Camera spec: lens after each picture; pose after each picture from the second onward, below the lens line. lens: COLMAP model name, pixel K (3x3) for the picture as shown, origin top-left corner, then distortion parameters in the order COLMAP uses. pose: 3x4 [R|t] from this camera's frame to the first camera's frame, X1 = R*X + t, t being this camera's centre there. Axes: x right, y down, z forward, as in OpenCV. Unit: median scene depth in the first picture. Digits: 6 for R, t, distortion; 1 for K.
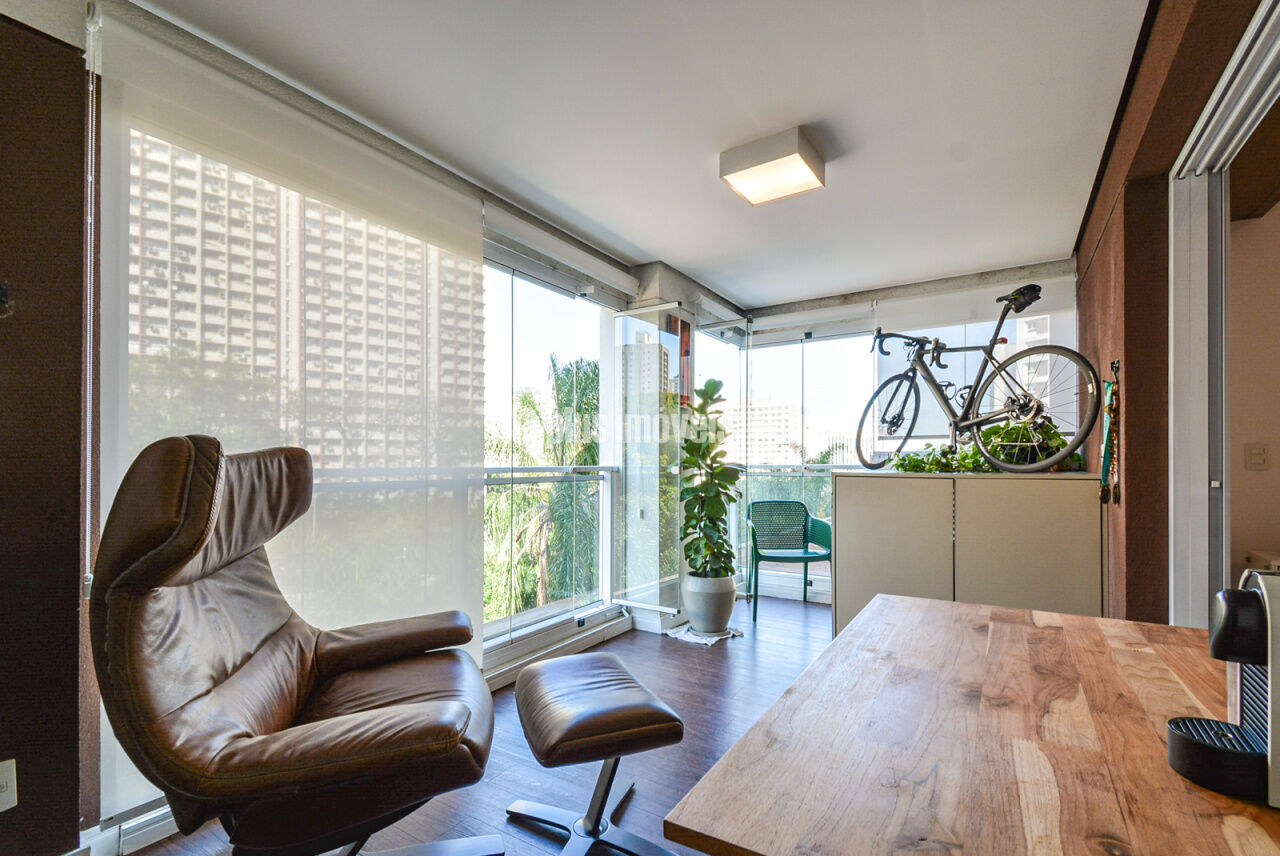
lens RADIAL K [[562.9, 0, 648.1], [0, 562.9, 454.5], [0, 0, 1]] dist [0.042380, -0.021958]
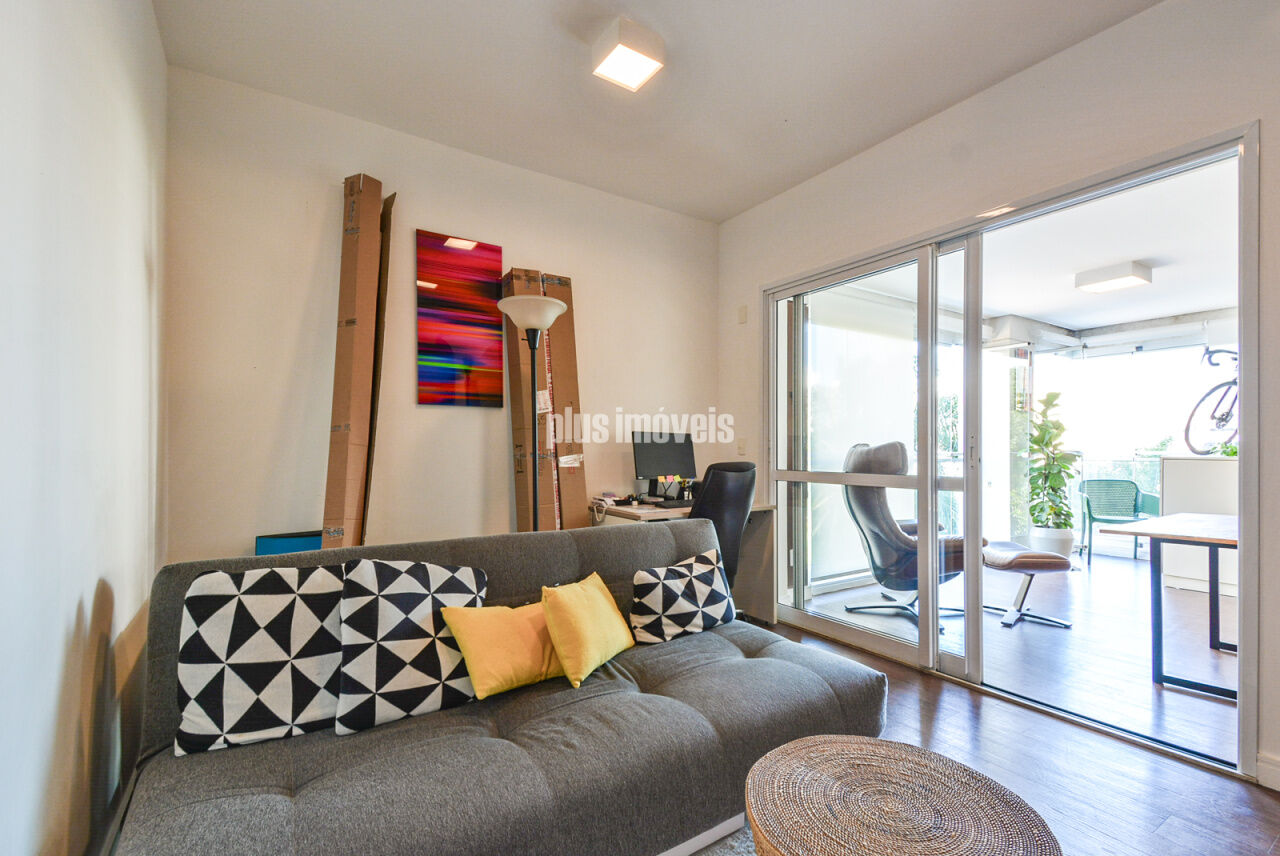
lens RADIAL K [[579.9, 0, 645.6], [0, 579.9, 452.1], [0, 0, 1]] dist [0.046944, -0.023945]
pose [[0.912969, -0.001855, -0.408025, -0.225292], [0.006869, 0.999918, 0.010822, -0.003770], [0.407972, -0.012683, 0.912906, -0.807473]]
